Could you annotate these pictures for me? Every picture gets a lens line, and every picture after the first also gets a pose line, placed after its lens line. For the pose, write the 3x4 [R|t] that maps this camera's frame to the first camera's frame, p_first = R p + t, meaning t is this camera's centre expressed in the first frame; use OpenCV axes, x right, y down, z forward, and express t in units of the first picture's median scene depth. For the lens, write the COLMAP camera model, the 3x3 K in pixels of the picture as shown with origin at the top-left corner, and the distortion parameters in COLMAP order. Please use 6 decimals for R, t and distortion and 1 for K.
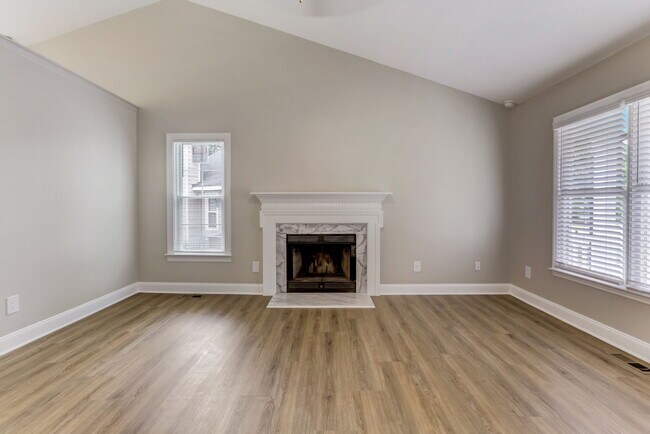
lens RADIAL K [[305.4, 0, 324.3], [0, 305.4, 209.5], [0, 0, 1]] dist [-0.042764, 0.025827]
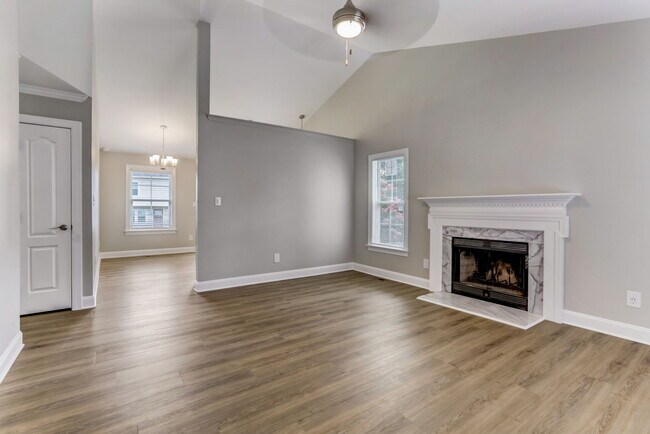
lens RADIAL K [[305.4, 0, 324.3], [0, 305.4, 209.5], [0, 0, 1]] dist [-0.042764, 0.025827]
pose [[0.590124, 0.005261, -0.807296, 0.454392], [-0.013704, 0.999900, -0.003502, -0.002534], [0.807197, 0.013130, 0.590137, 0.035084]]
